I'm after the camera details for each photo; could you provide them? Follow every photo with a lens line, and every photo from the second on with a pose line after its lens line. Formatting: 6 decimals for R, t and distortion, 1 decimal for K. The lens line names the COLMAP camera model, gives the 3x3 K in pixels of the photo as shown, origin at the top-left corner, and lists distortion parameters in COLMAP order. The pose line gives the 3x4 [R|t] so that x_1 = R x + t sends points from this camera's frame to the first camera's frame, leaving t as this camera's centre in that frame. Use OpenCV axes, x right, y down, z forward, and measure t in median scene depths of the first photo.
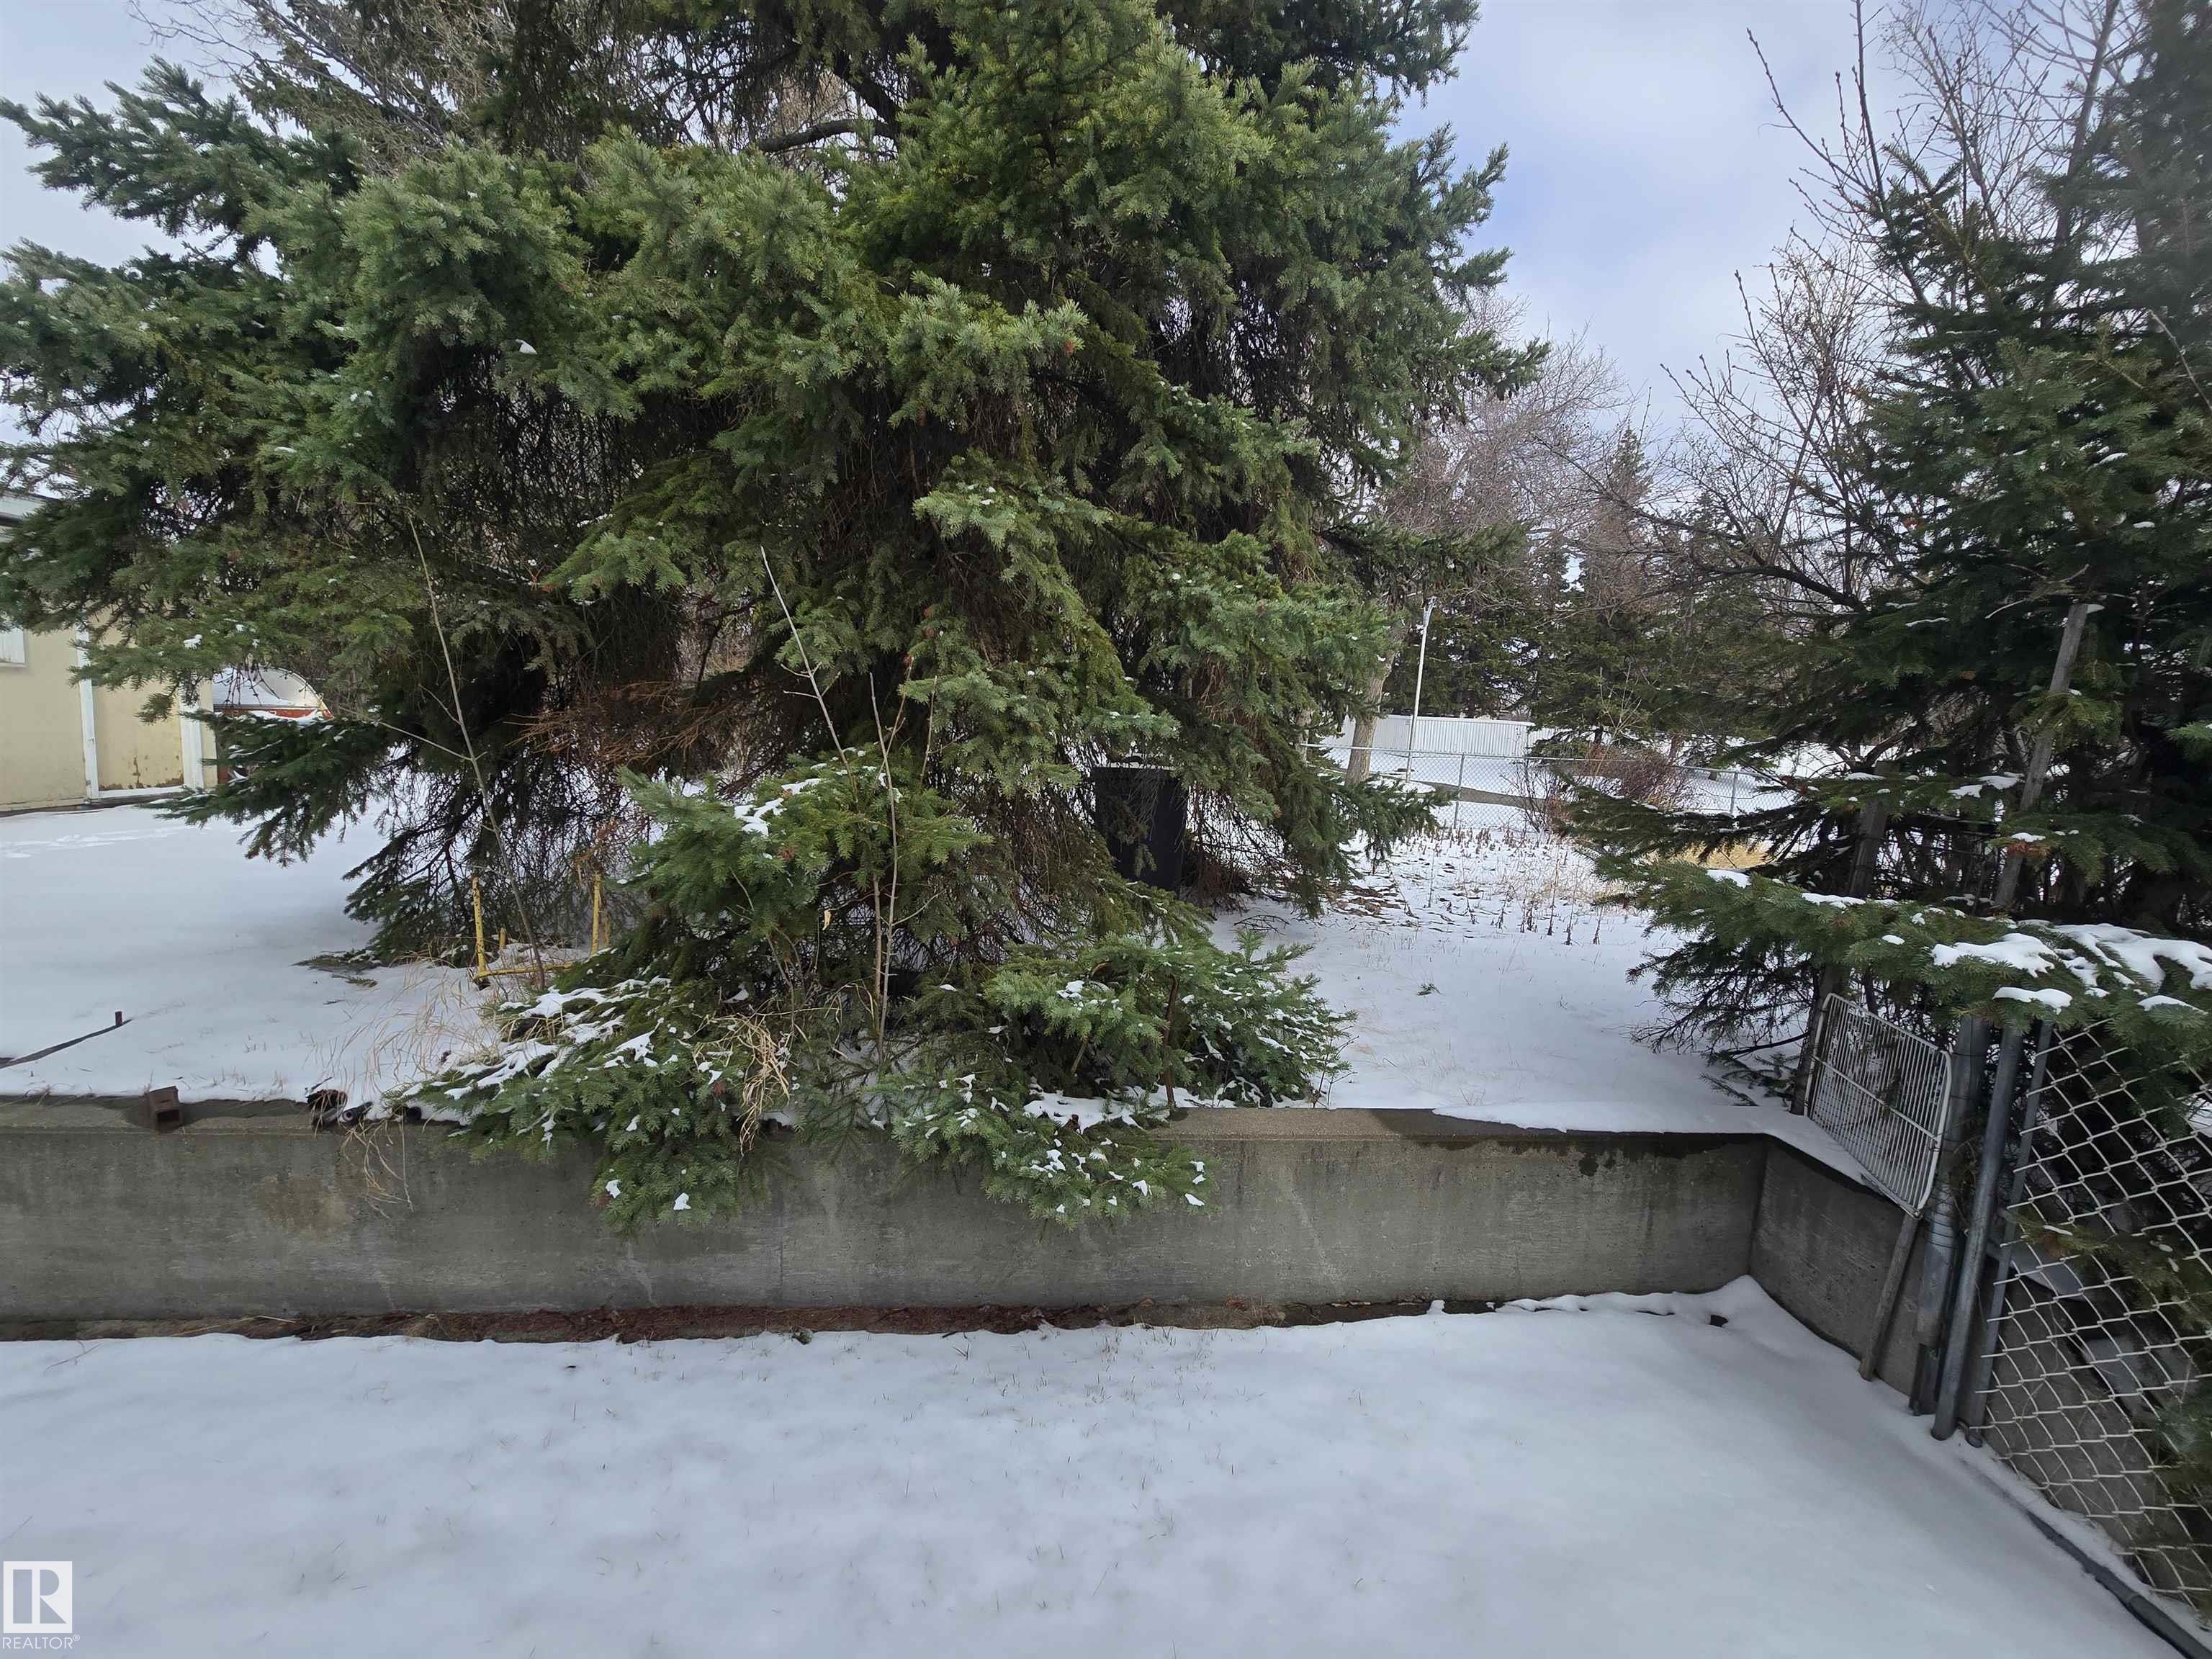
lens RADIAL K [[903.6, 0, 1107.3], [0, 903.6, 813.3], [0, 0, 1]] dist [-0.009874, 0.002861]
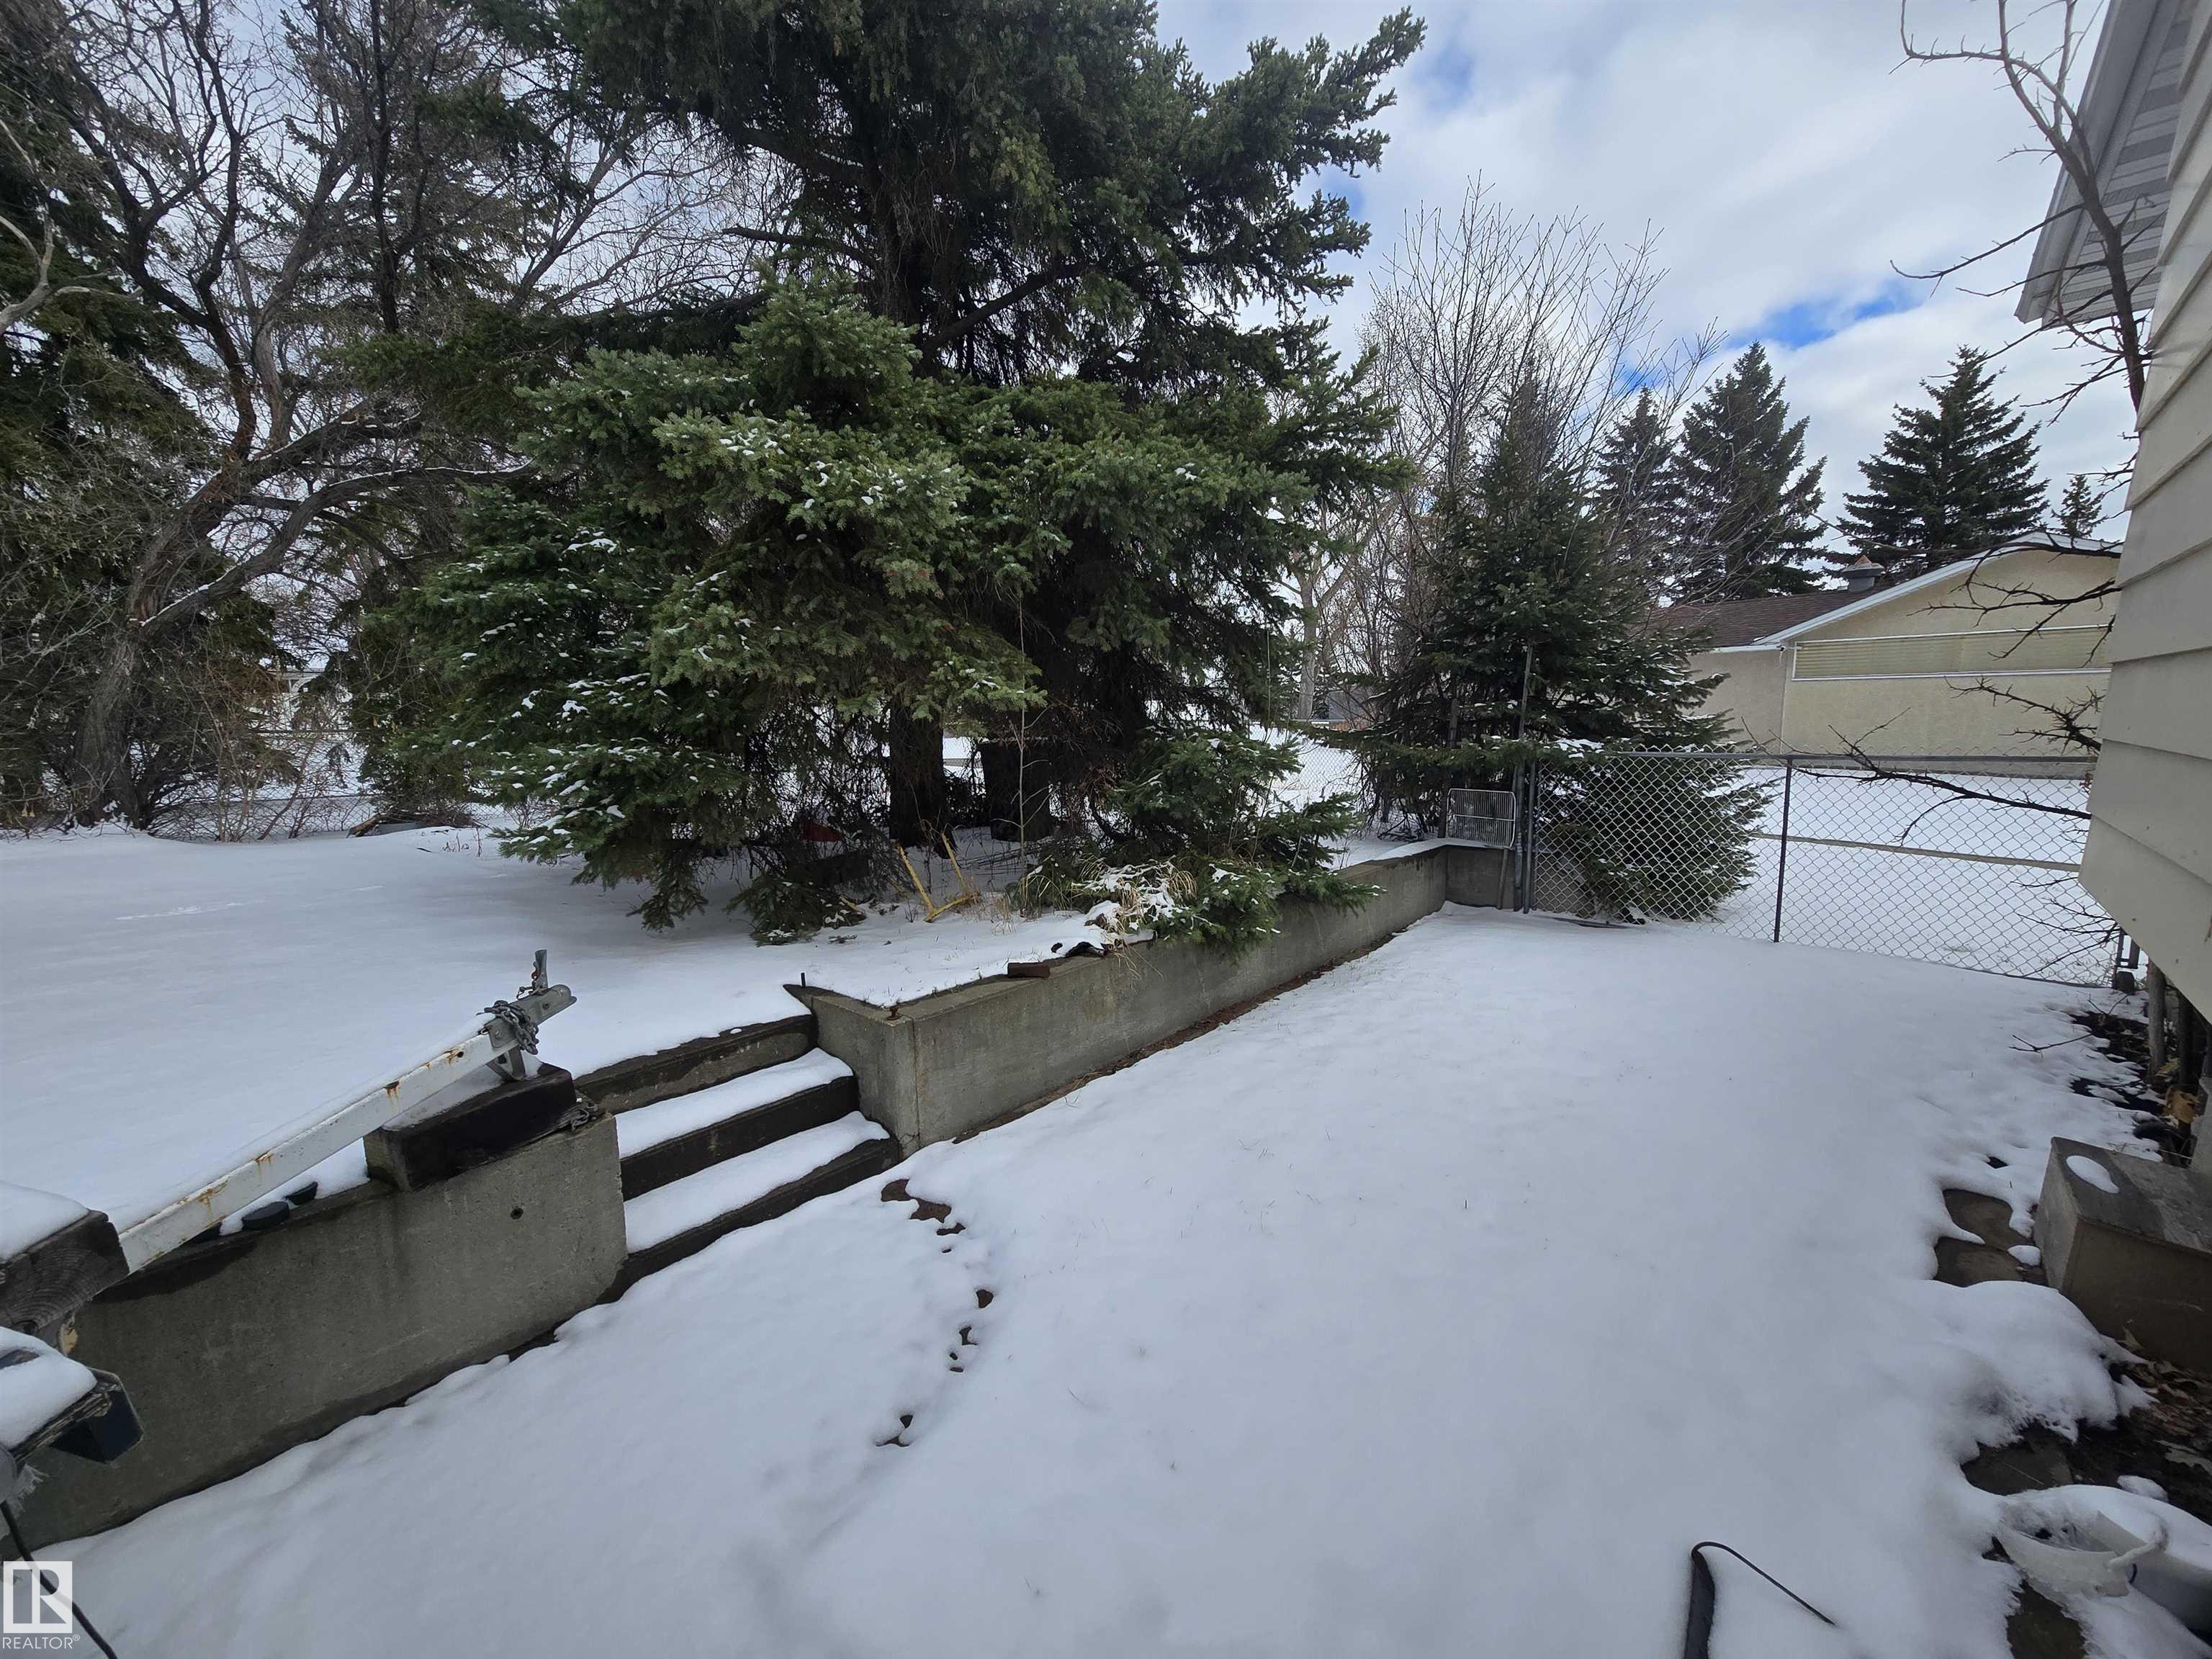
lens RADIAL K [[900.1, 0, 1106.6], [0, 900.1, 826.2], [0, 0, 1]] dist [-0.007699, 0.000472]
pose [[0.730142, -0.151199, 0.666357, -2.279505], [0.124946, 0.988311, 0.087345, -0.064056], [-0.671775, 0.019485, 0.740499, -0.358699]]
